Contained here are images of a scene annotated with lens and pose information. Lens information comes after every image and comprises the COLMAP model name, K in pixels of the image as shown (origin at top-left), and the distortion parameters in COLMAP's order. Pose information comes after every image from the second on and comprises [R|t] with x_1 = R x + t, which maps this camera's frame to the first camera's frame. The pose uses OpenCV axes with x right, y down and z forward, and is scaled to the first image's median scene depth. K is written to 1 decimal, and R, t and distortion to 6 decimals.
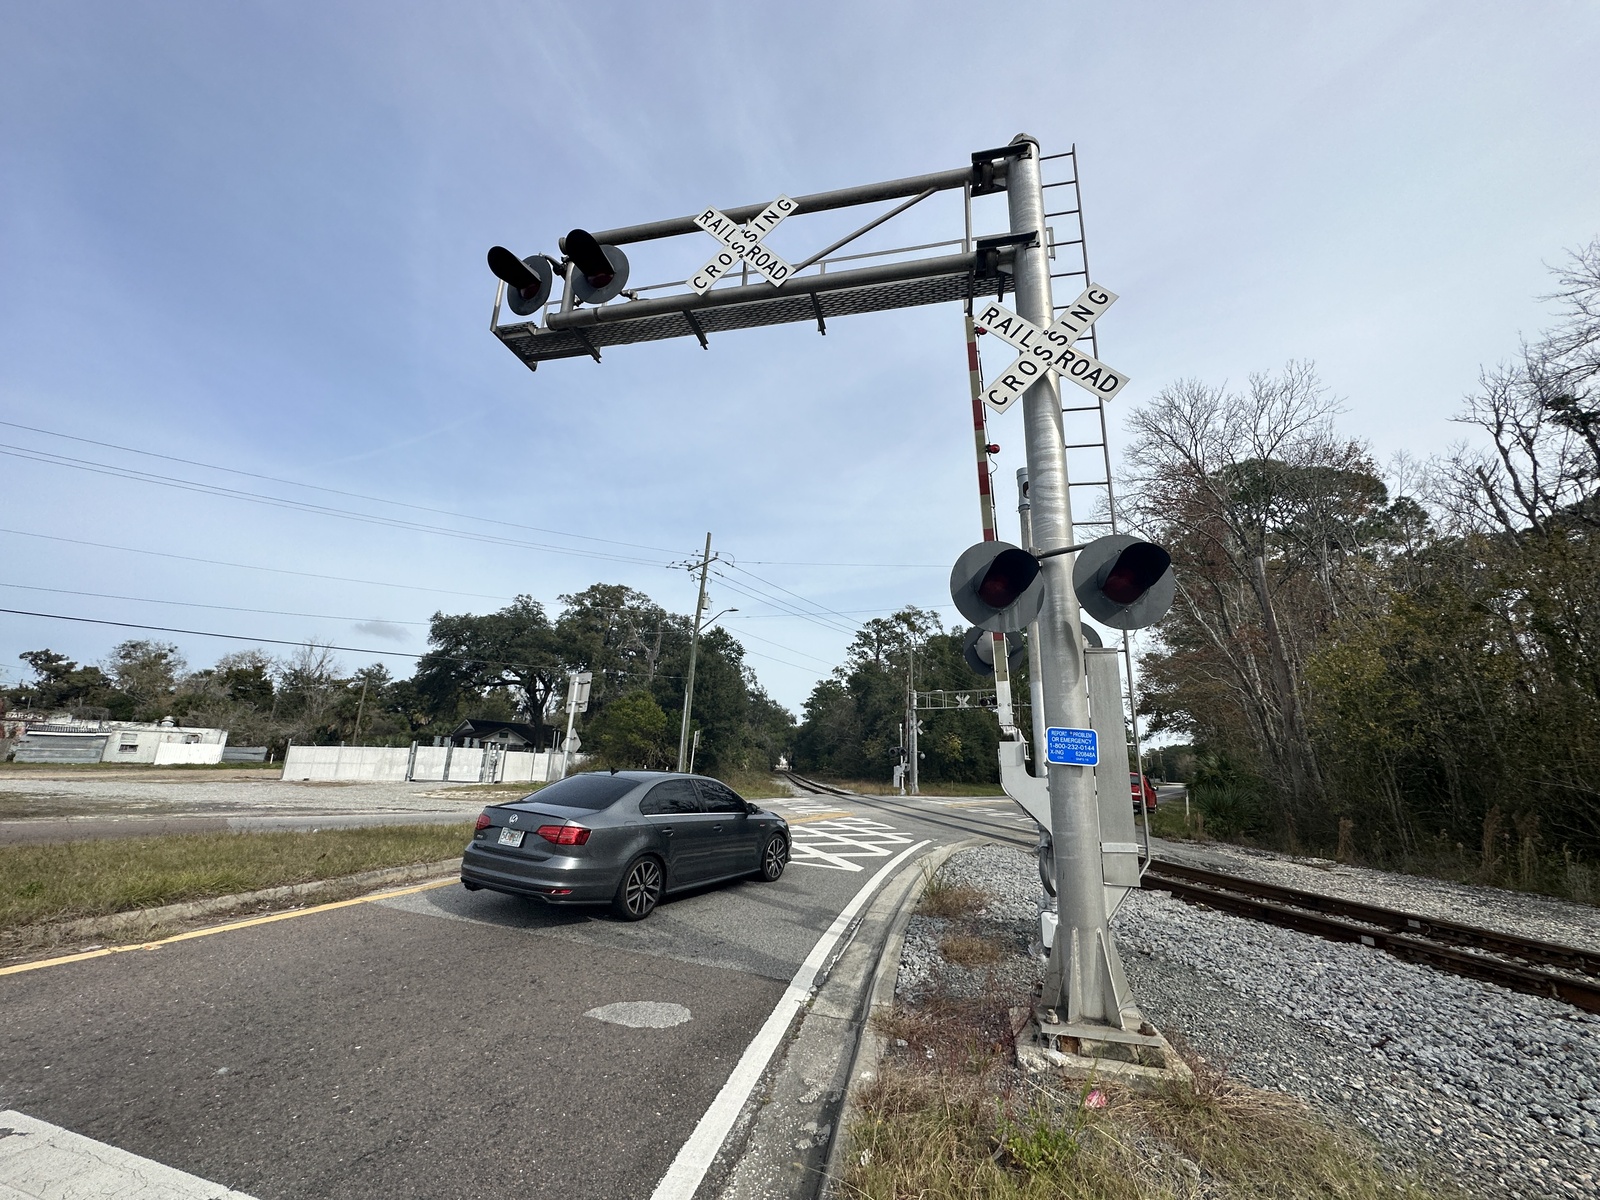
lens RADIAL K [[640.2, 0, 803.6], [0, 640.2, 596.0], [0, 0, 1]] dist [-0.003707, 0.000681]
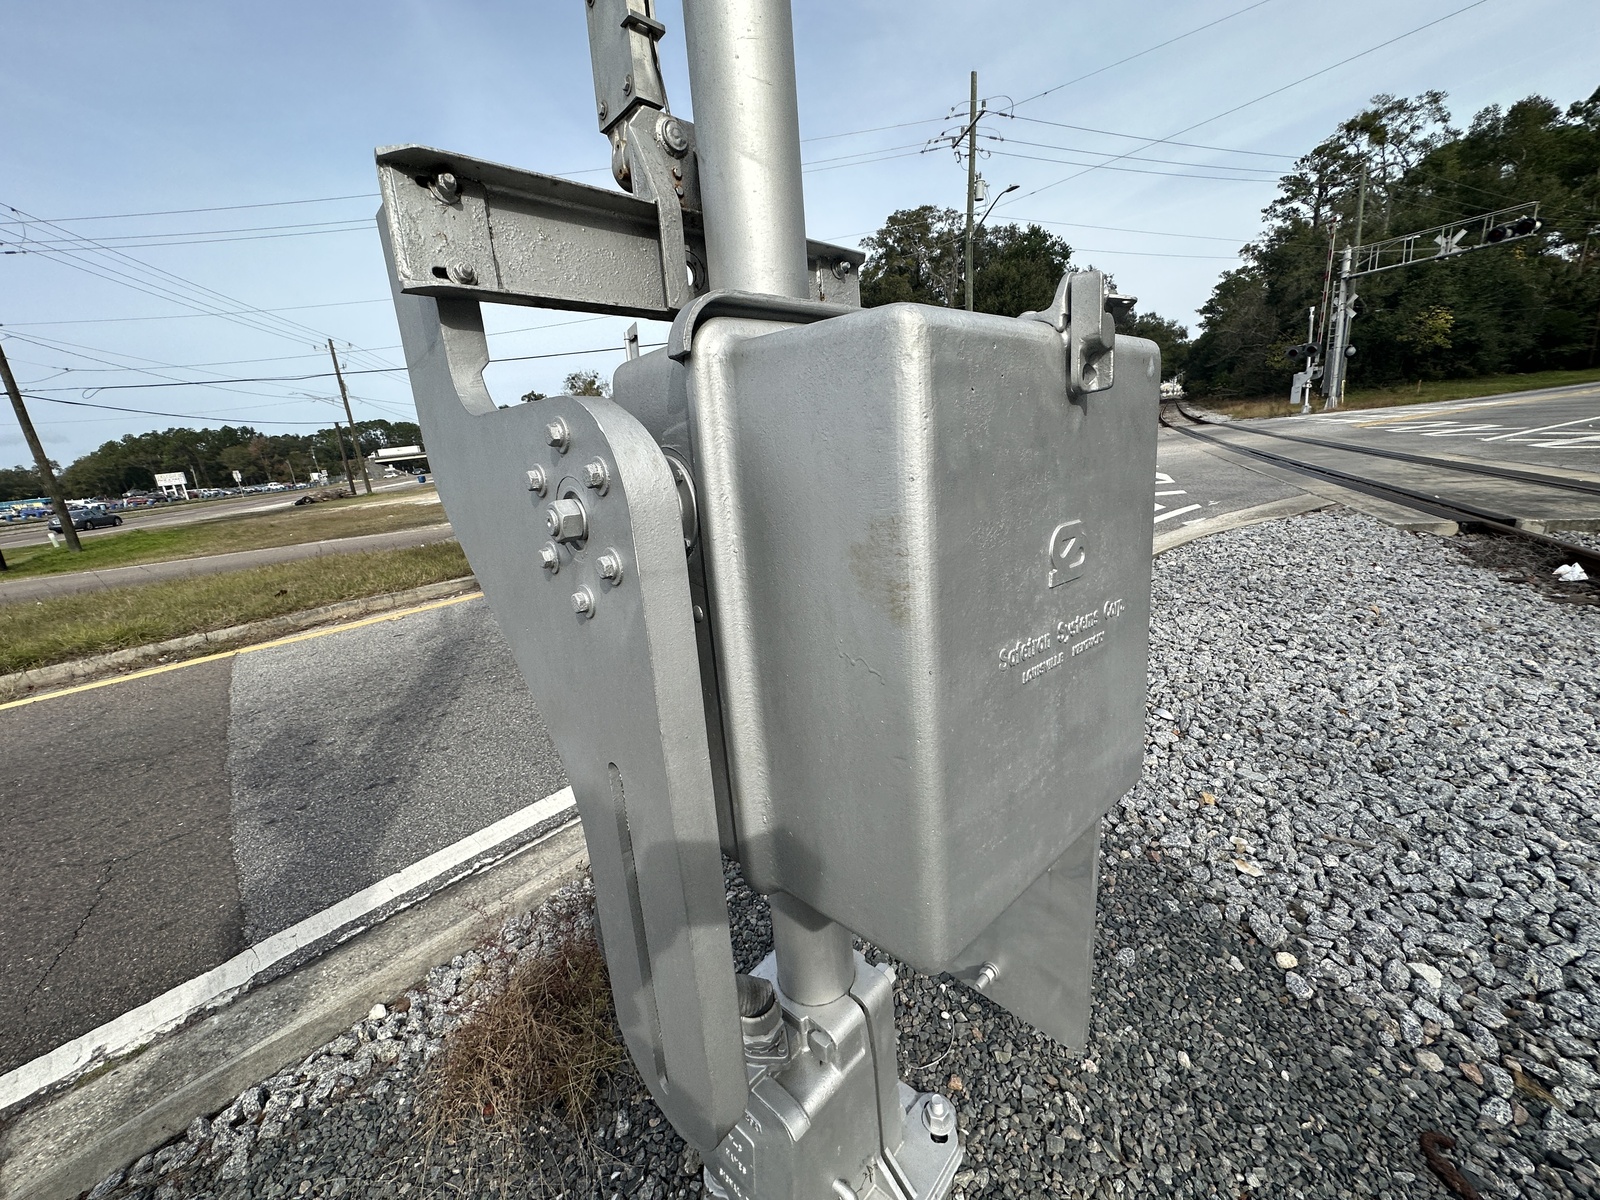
lens RADIAL K [[640.2, 0, 802.3], [0, 640.2, 603.6], [0, 0, 1]] dist [-0.003707, 0.000681]
pose [[0.844787, 0.022191, -0.534642, 0.608020], [0.256661, 0.859902, 0.441241, 0.340407], [0.469531, -0.509976, 0.720739, 1.117055]]
